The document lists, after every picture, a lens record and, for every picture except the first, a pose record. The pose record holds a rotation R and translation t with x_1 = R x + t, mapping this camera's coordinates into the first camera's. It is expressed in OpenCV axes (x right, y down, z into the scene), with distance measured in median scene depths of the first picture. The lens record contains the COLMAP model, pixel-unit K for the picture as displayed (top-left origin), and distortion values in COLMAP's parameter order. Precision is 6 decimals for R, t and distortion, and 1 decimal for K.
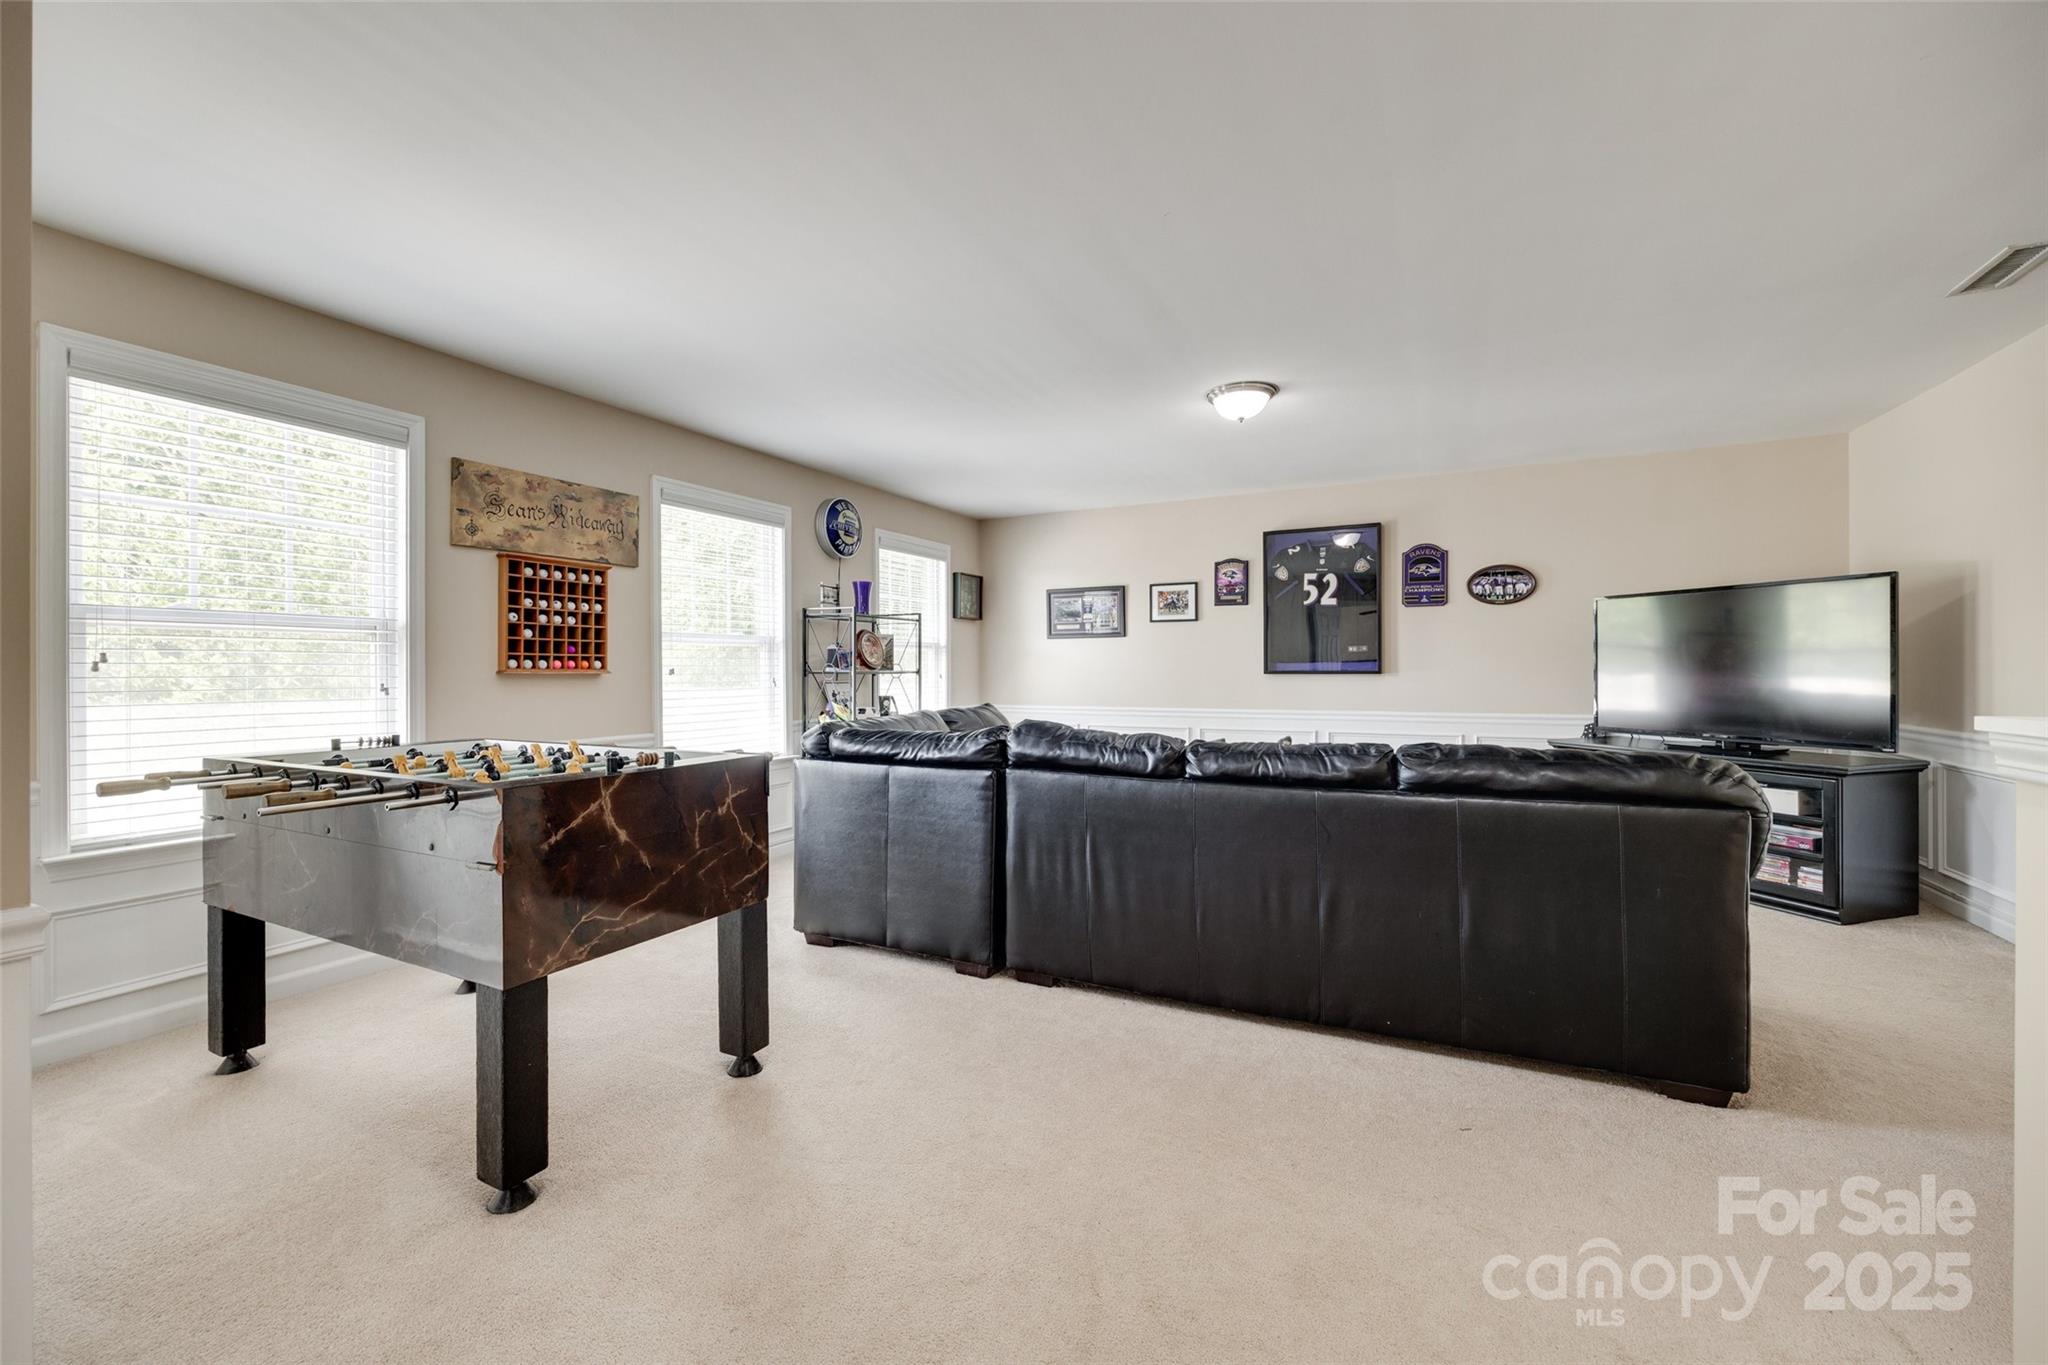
lens RADIAL K [[819.3, 0, 1012.1], [0, 819.3, 668.7], [0, 0, 1]] dist [-0.002726, -0.000018]
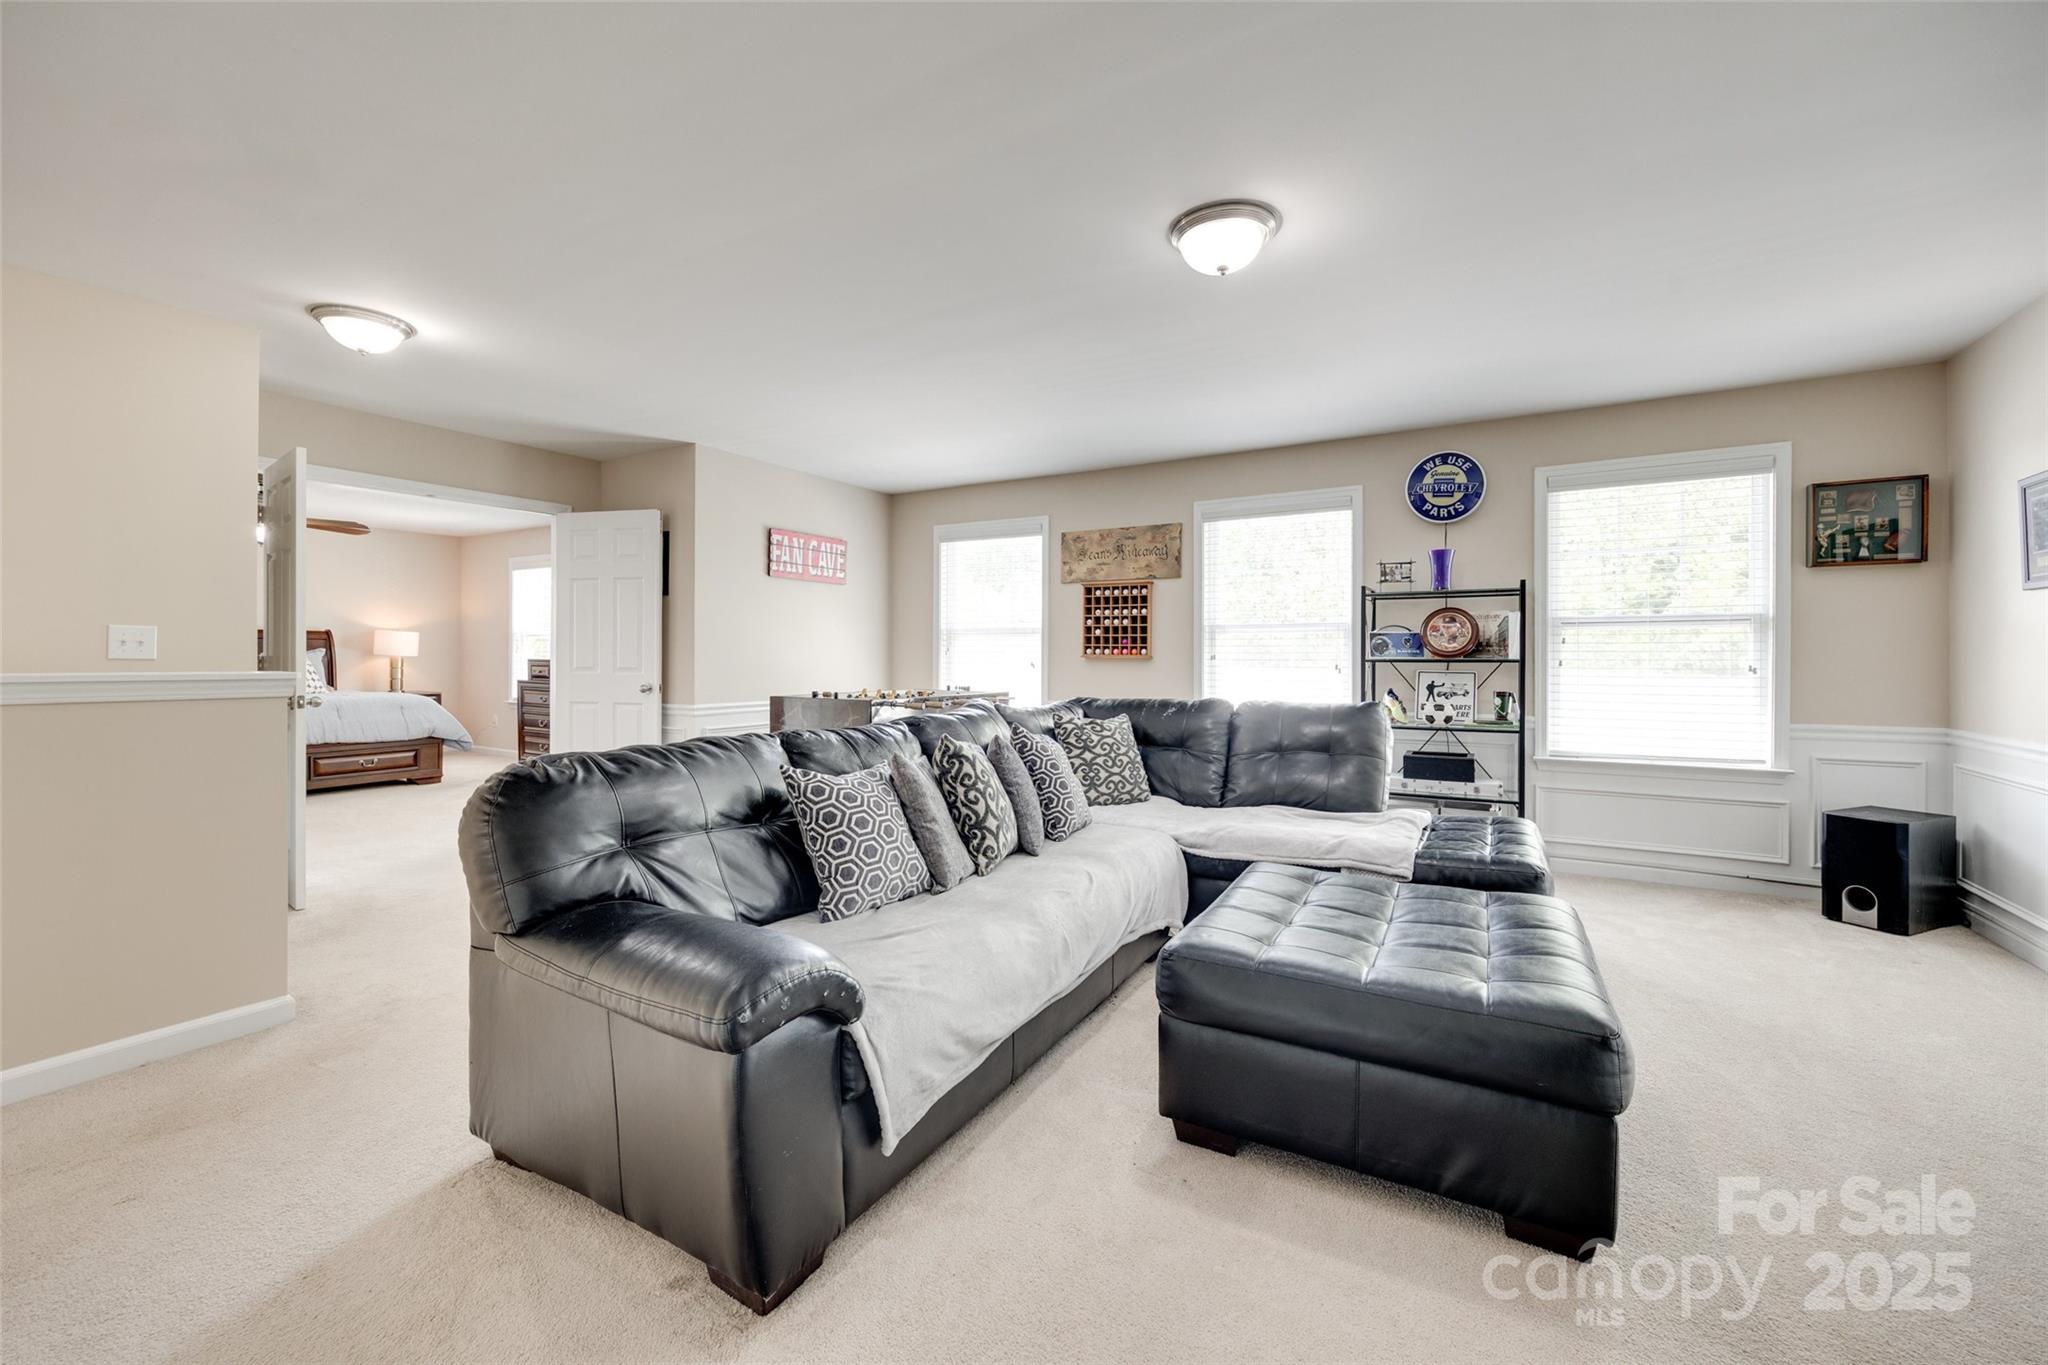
lens RADIAL K [[824.8, 0, 1015.0], [0, 824.8, 679.4], [0, 0, 1]] dist [0.002233, -0.000031]
pose [[-0.053687, 0.034639, -0.997957, 0.958945], [-0.001669, 0.999394, 0.034779, -0.006765], [0.998556, 0.003532, -0.053596, 0.881535]]
